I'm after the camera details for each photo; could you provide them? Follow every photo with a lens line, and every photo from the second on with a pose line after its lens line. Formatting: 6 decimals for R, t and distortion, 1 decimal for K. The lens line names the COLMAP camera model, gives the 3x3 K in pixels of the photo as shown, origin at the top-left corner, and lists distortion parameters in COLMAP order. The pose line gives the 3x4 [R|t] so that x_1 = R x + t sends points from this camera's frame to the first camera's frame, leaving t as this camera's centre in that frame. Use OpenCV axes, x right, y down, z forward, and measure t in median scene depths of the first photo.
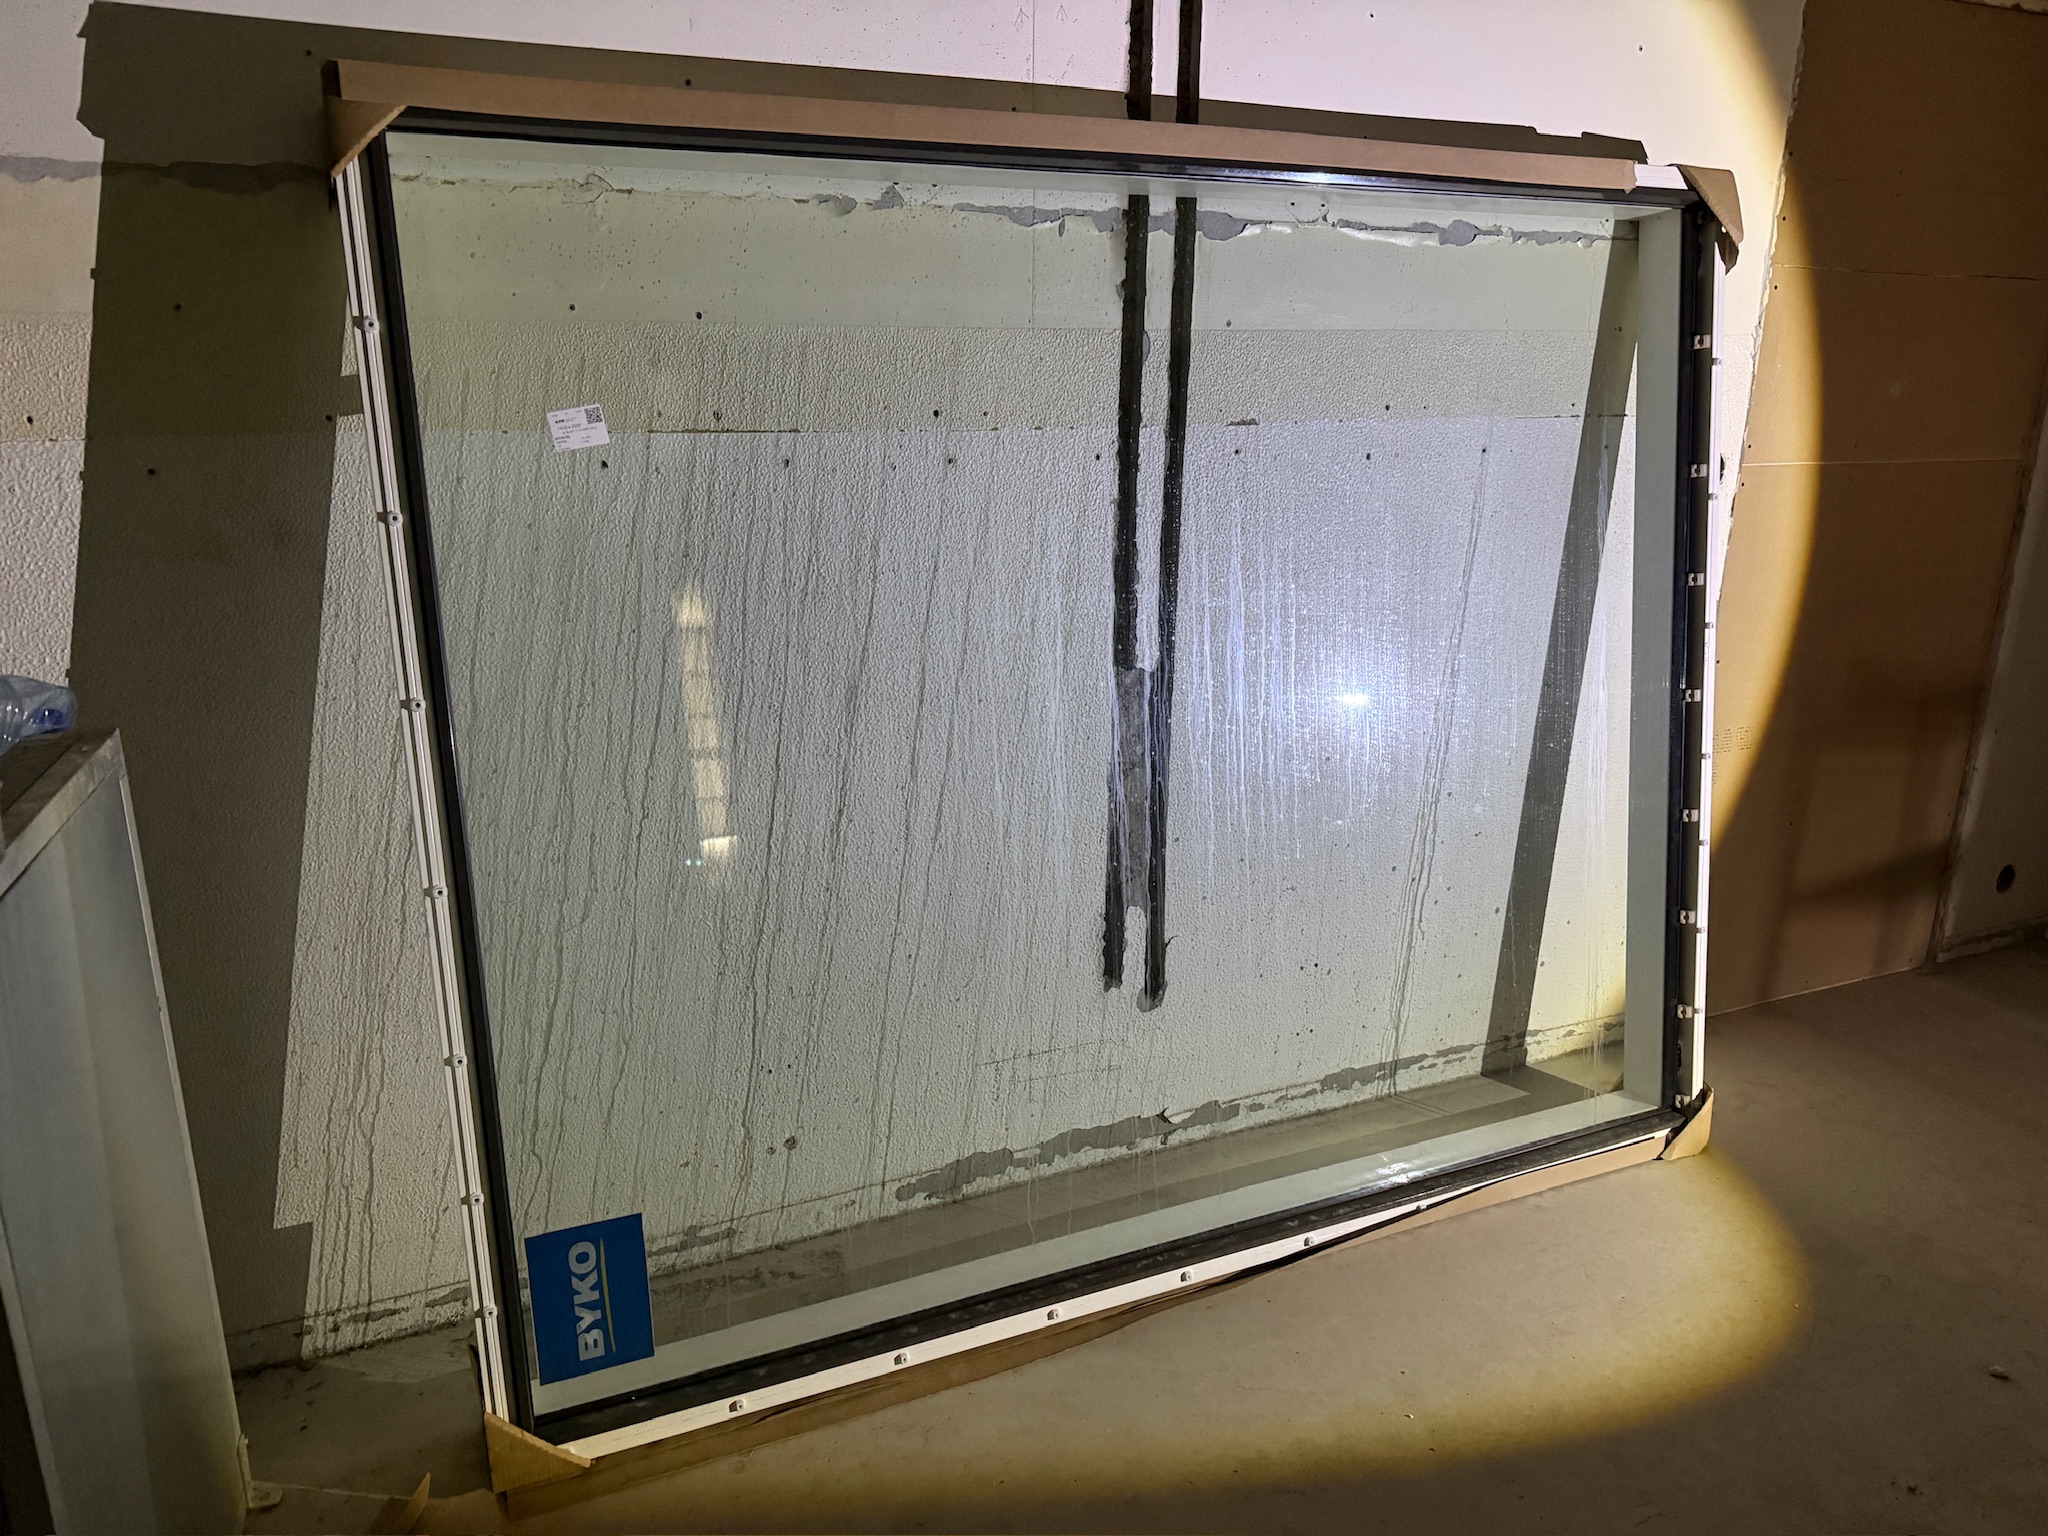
lens RADIAL K [[1400.8, 0, 1024.0], [0, 1400.8, 768.0], [0, 0, 1]] dist [-0.019762, -0.005355]
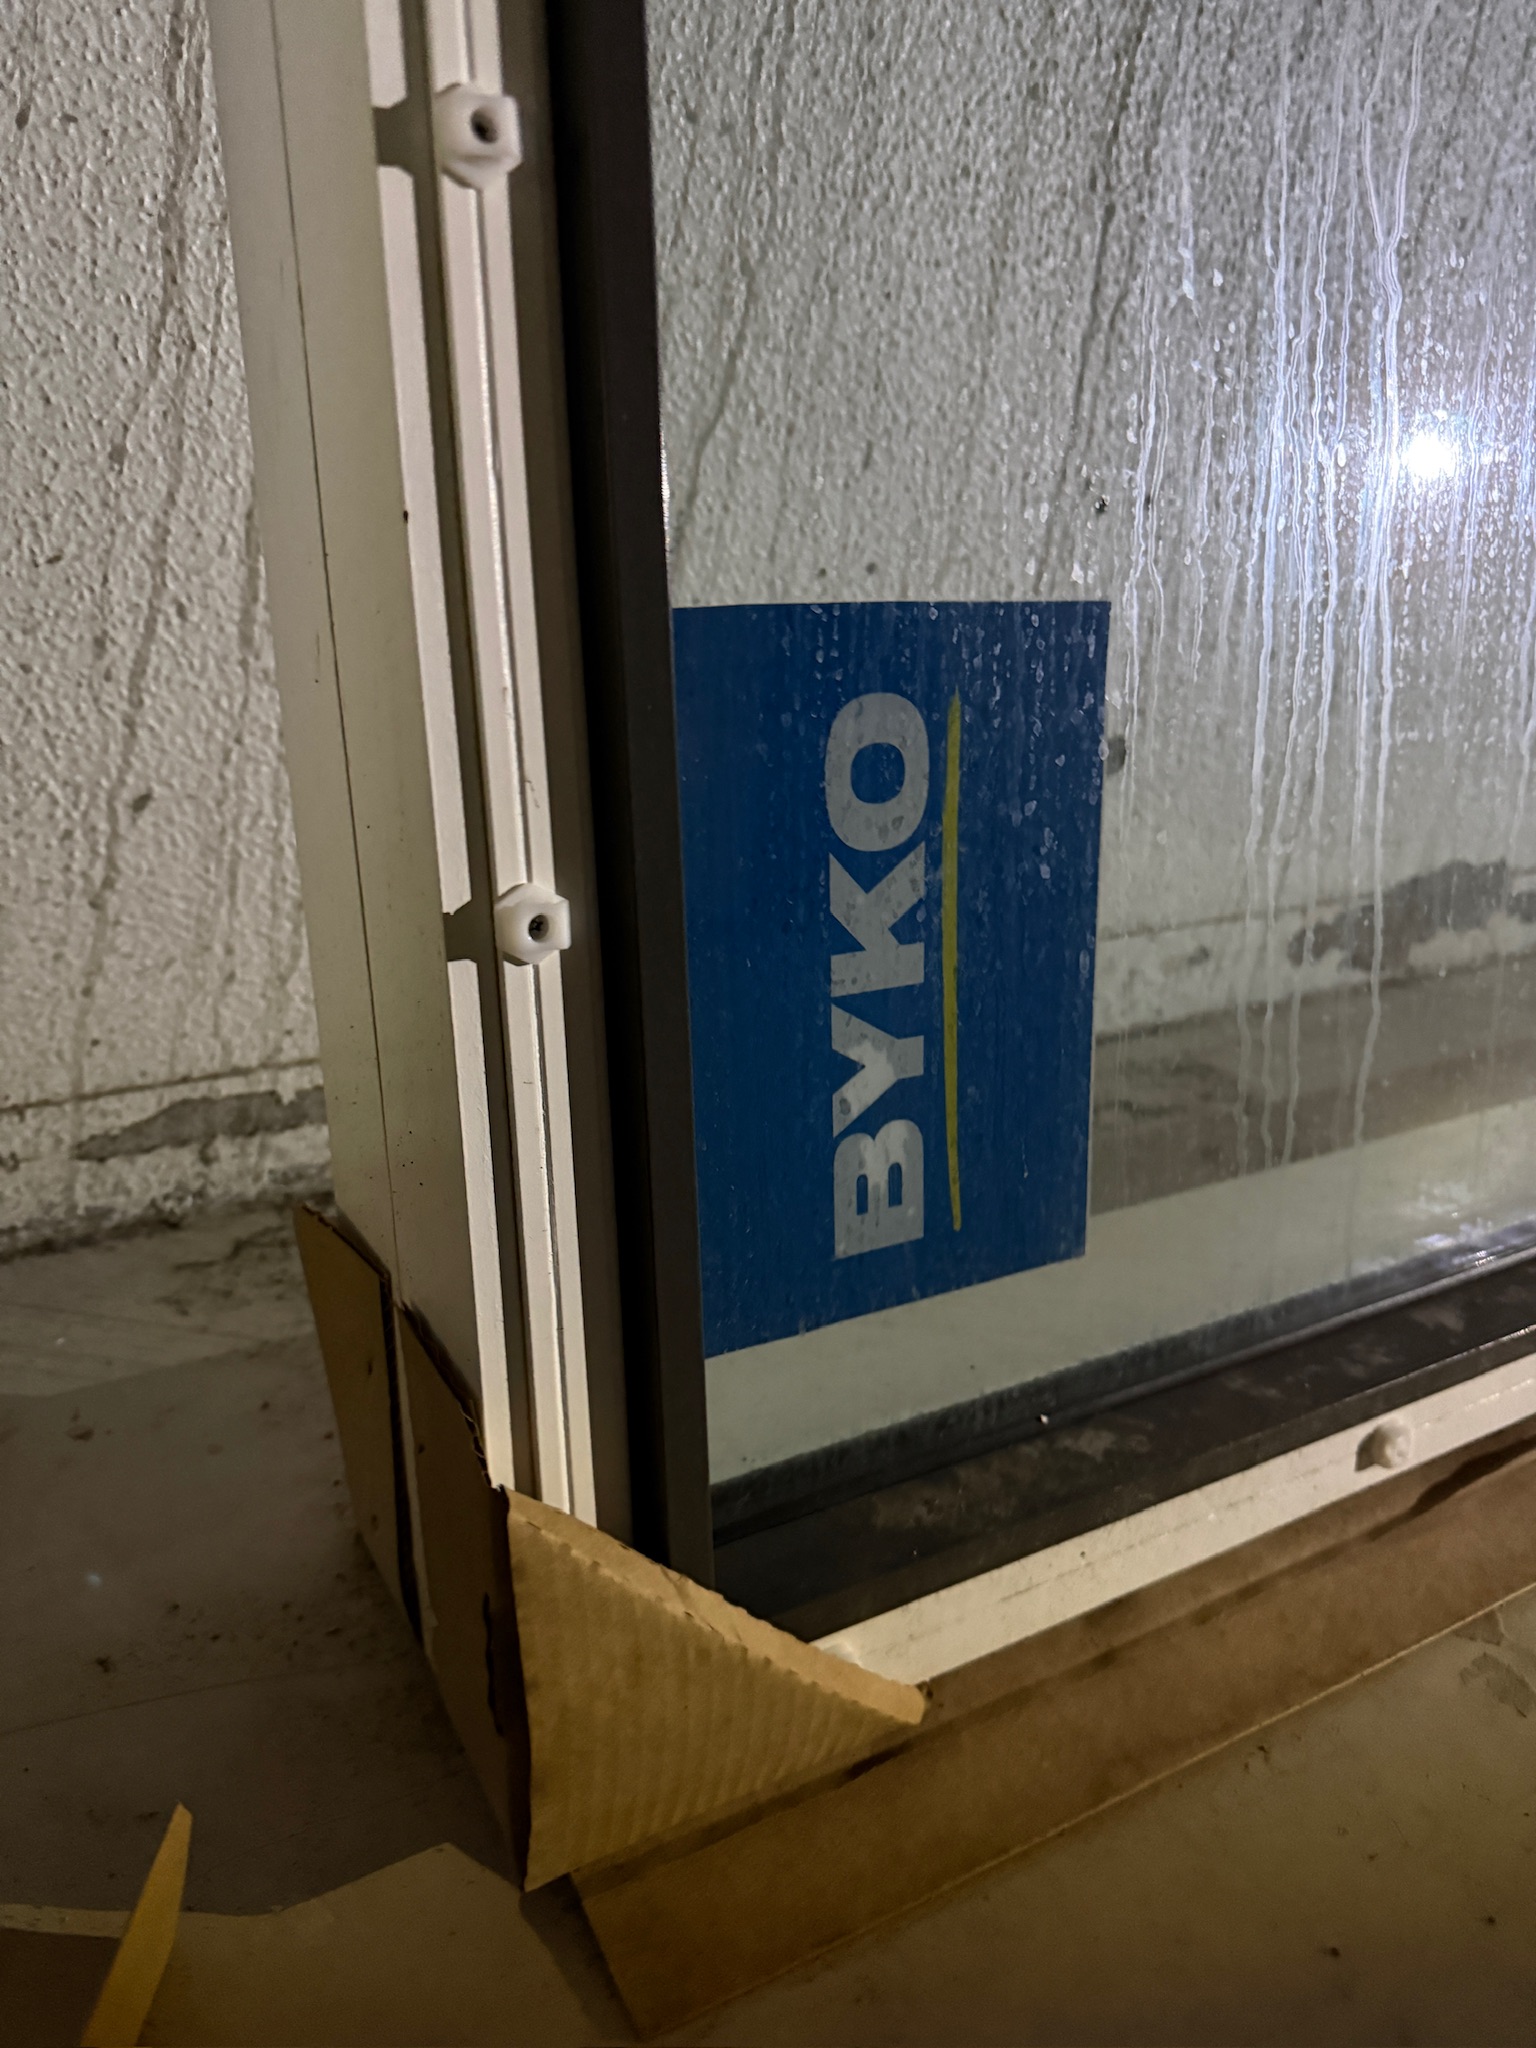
lens RADIAL K [[1445.3, 0, 768.0], [0, 1445.3, 1024.0], [0, 0, 1]] dist [0.061931, -0.163172]
pose [[0.996889, 0.008465, 0.078364, -0.347621], [-0.017649, 0.992945, 0.117255, 0.361155], [-0.076819, -0.118273, 0.990005, 0.775021]]
